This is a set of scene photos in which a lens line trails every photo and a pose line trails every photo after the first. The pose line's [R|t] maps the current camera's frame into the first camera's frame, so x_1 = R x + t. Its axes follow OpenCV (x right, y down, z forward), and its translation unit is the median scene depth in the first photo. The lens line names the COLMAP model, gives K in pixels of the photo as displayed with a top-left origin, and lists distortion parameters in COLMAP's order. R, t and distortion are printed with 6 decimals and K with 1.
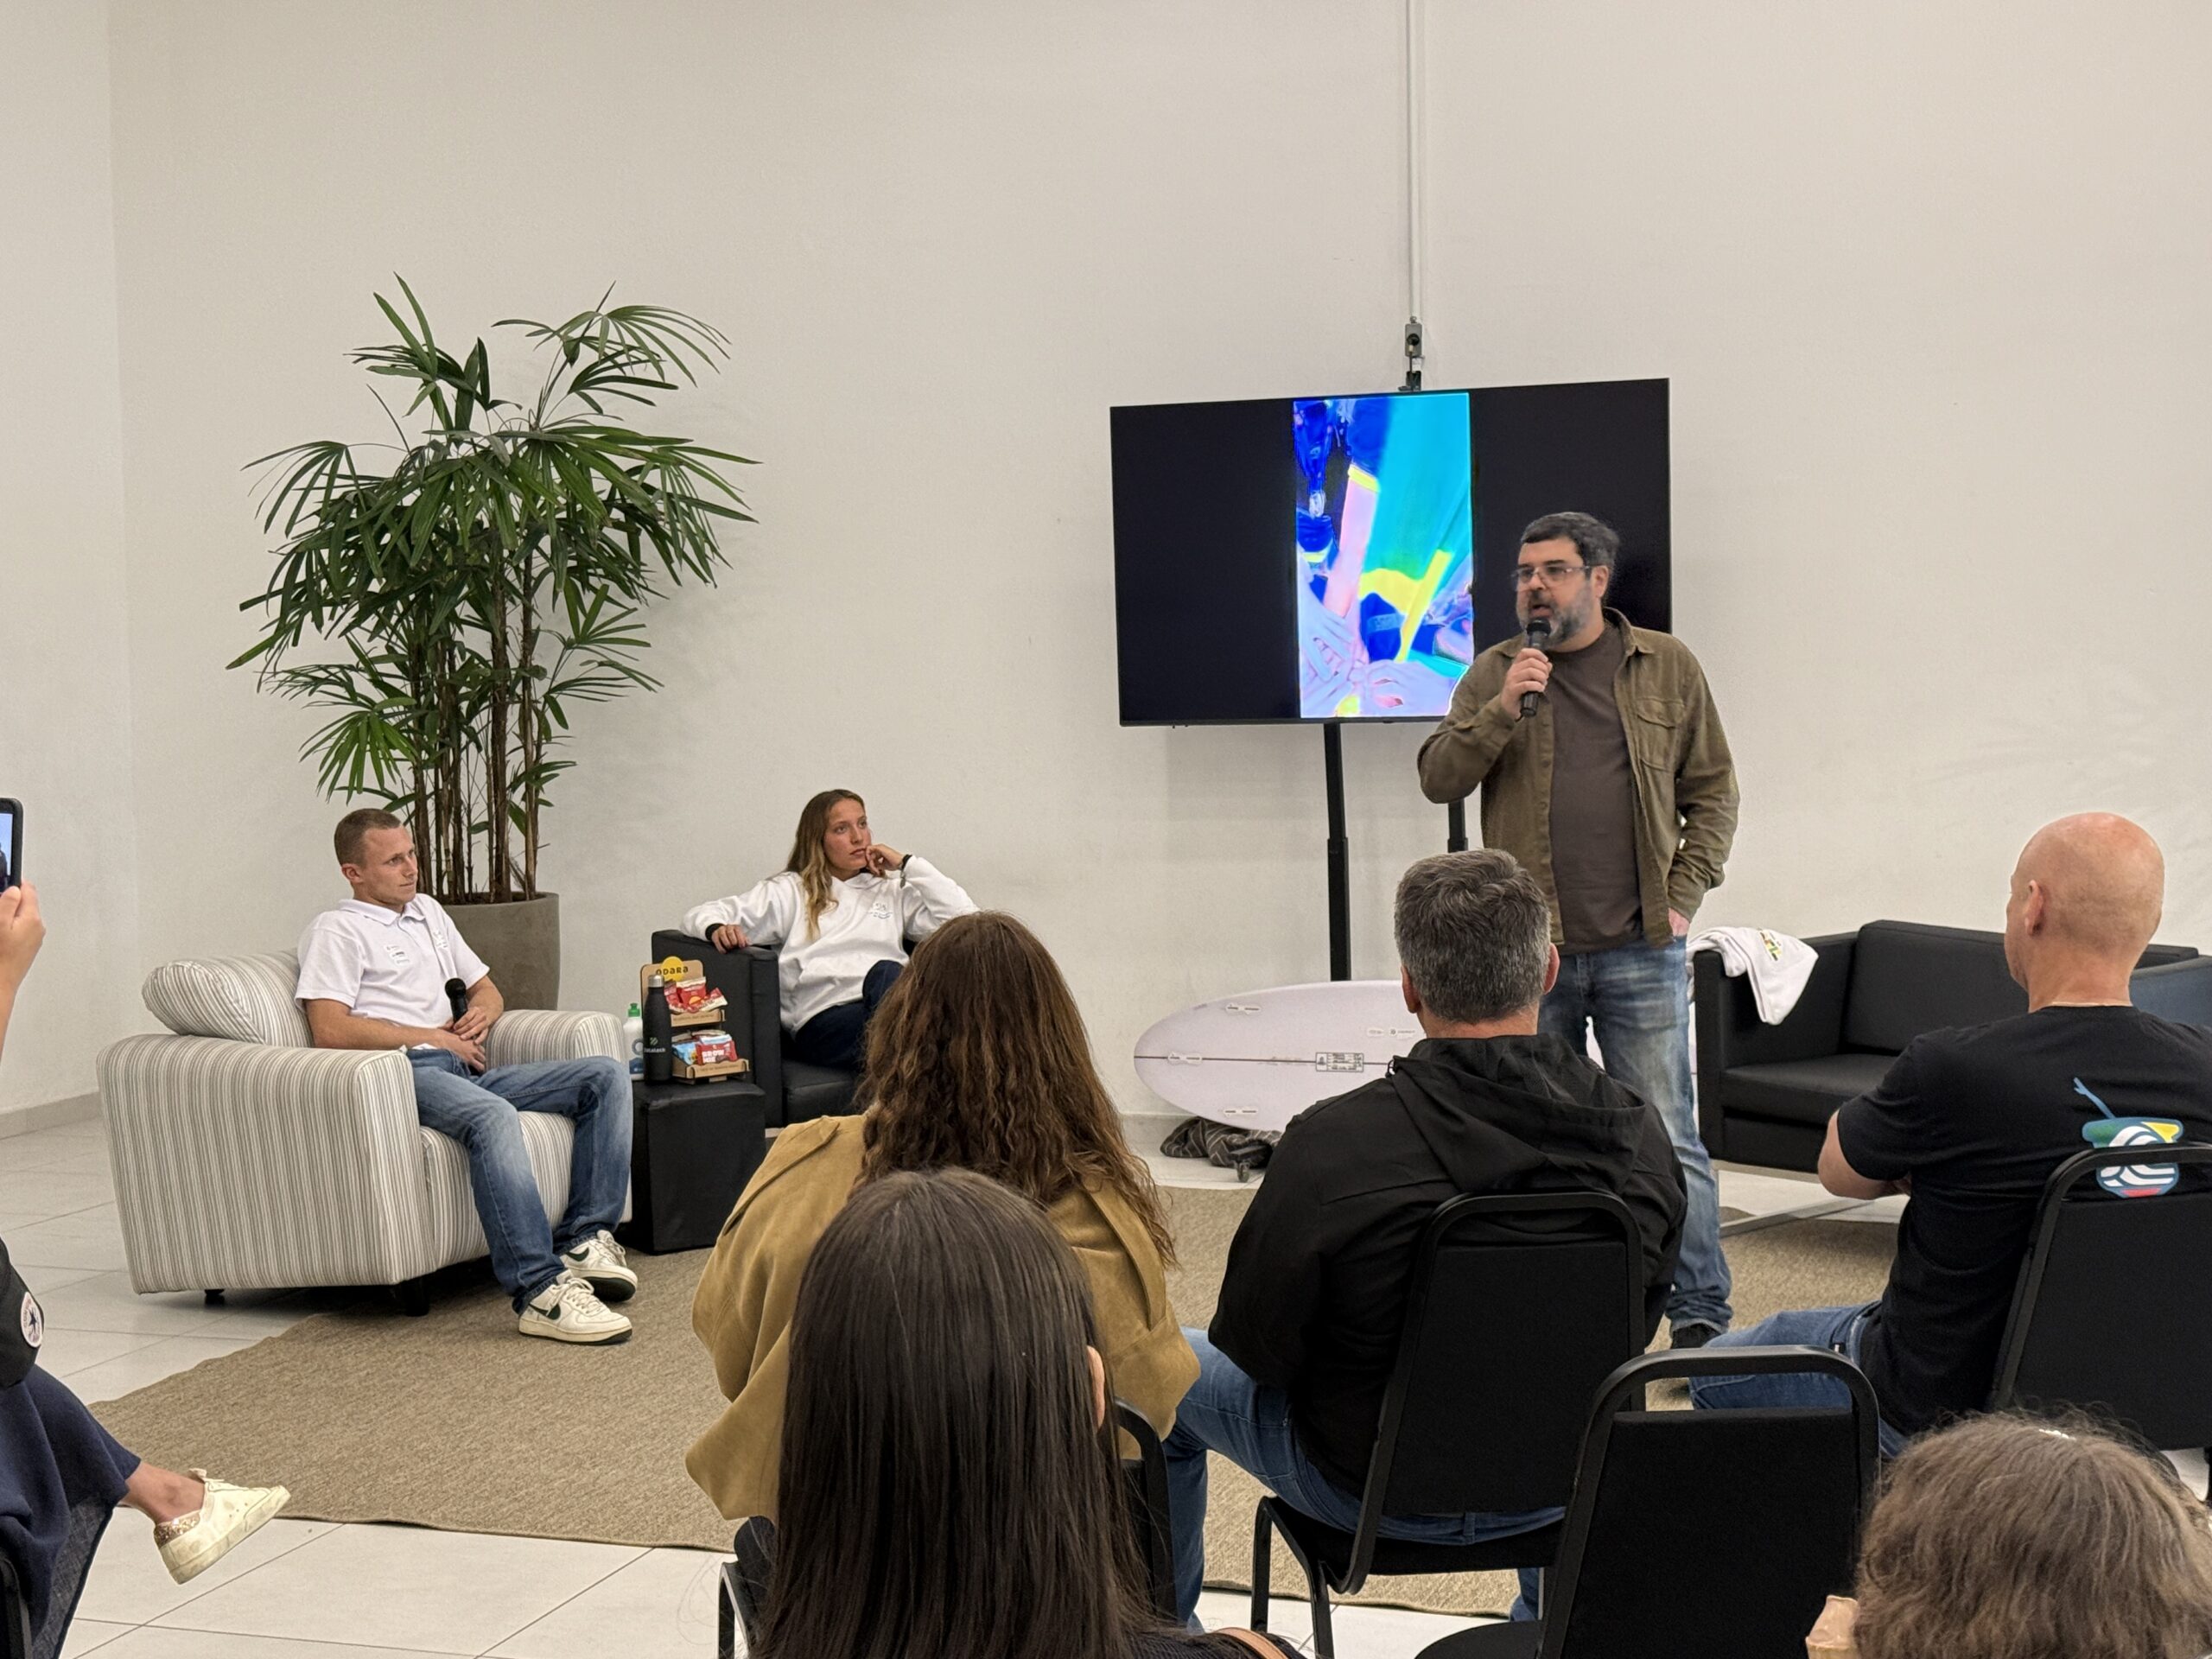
lens RADIAL K [[3150.2, 0, 1106.0], [0, 3150.2, 829.5], [0, 0, 1]] dist [0.099886, 0.045302]
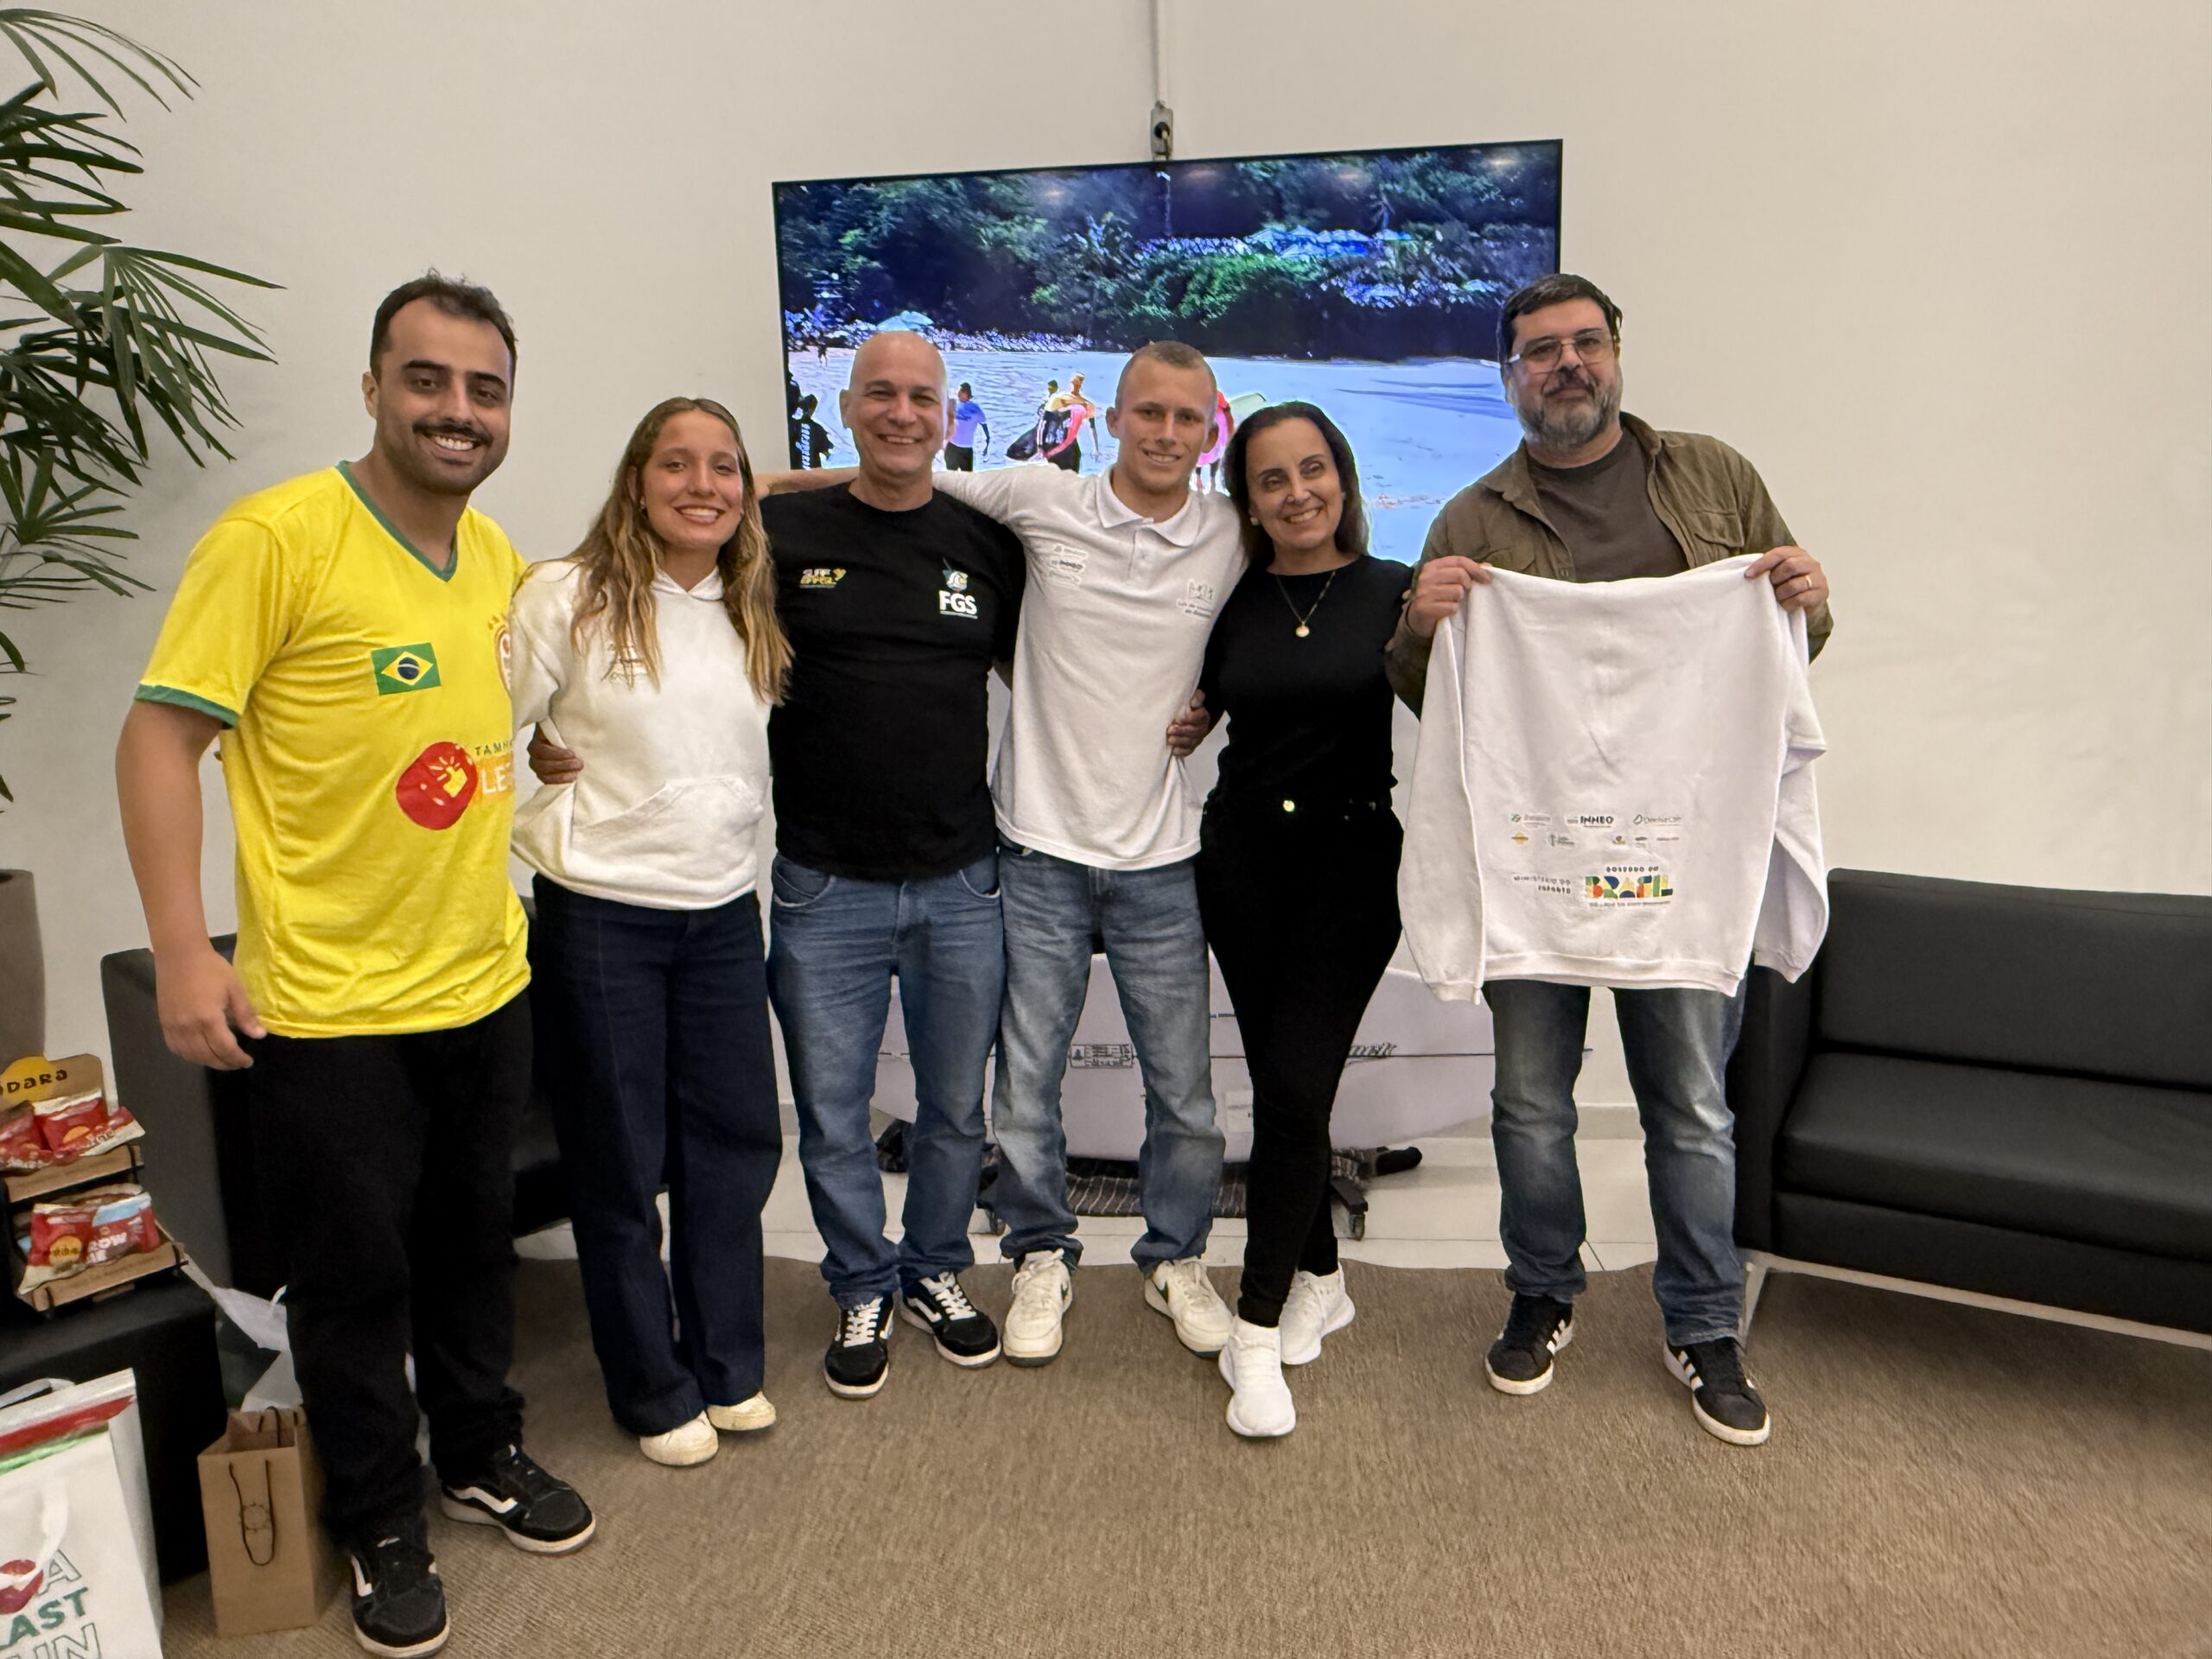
lens RADIAL K [[1534.8, 0, 1106.0], [0, 1534.8, 829.5], [0, 0, 1]] dist [-0.001331, 0.000342]
pose [[0.966935, -0.045933, 0.250851, -0.019801], [0.025441, 0.996113, 0.084333, -0.015758], [-0.253750, -0.075163, 0.964345, 0.652606]]
